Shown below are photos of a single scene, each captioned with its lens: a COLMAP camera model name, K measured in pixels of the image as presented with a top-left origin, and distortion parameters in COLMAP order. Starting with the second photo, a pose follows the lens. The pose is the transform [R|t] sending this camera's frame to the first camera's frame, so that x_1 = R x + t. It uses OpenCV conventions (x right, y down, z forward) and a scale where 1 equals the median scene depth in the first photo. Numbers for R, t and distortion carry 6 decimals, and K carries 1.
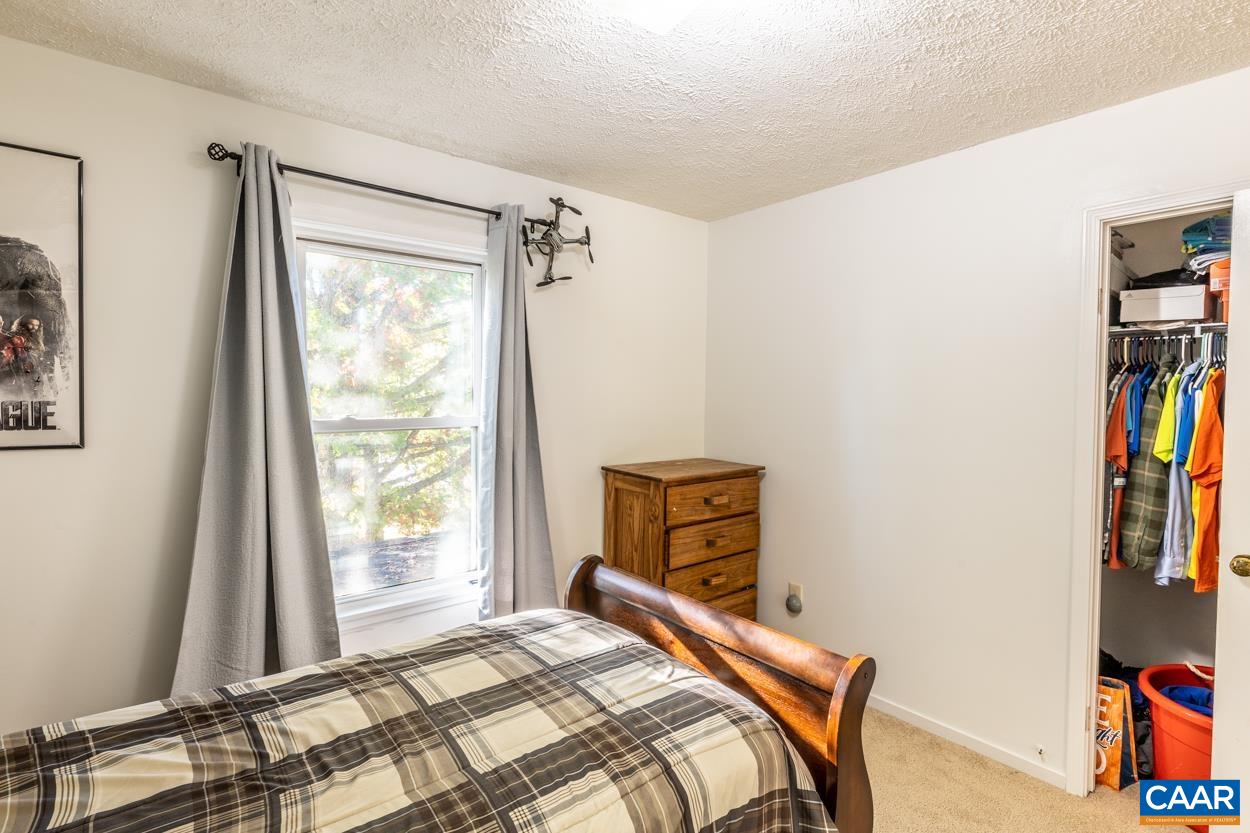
lens RADIAL K [[597.8, 0, 632.0], [0, 597.8, 414.4], [0, 0, 1]] dist [-0.004612, -0.000422]
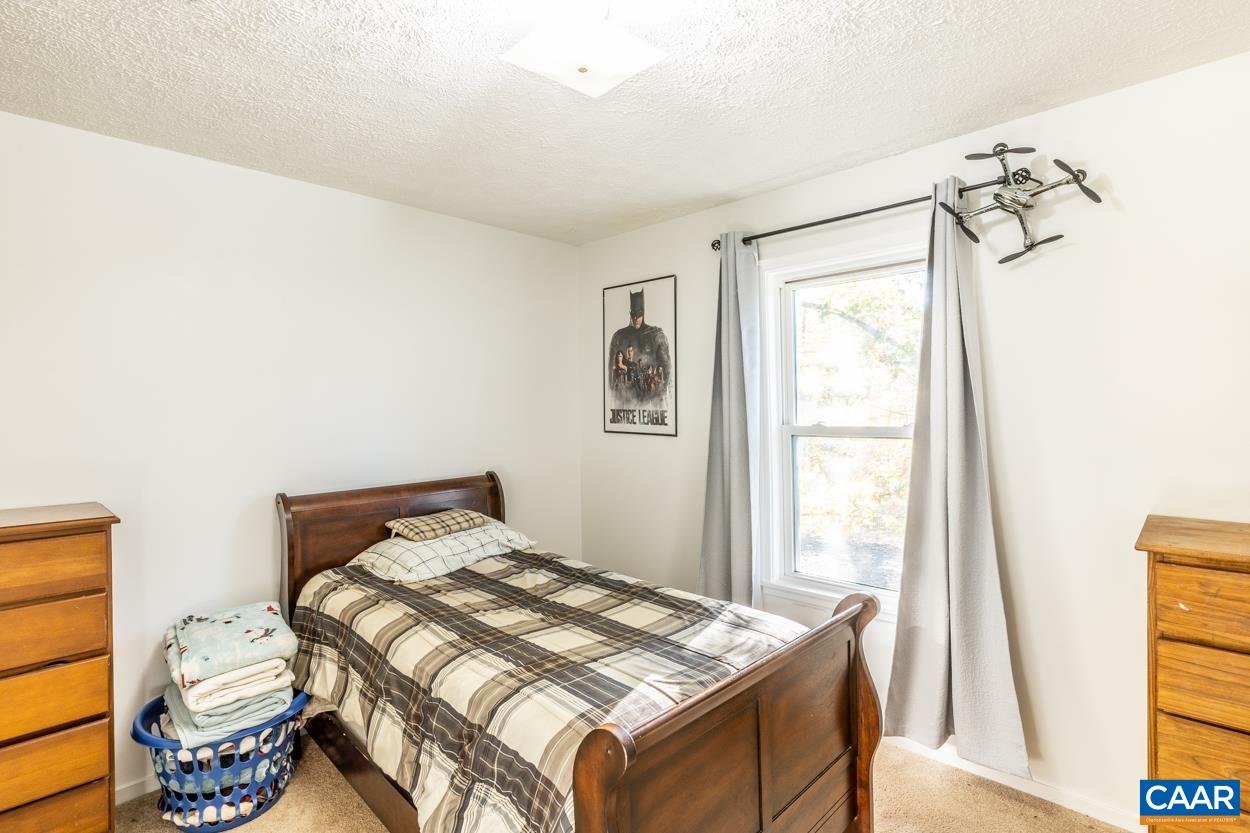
lens RADIAL K [[597.8, 0, 632.4], [0, 597.8, 411.9], [0, 0, 1]] dist [-0.004612, -0.000422]
pose [[0.121388, 0.003974, -0.992597, 1.023594], [-0.018916, 0.999820, 0.001690, -0.021426], [0.992425, 0.018571, 0.121441, 0.790711]]
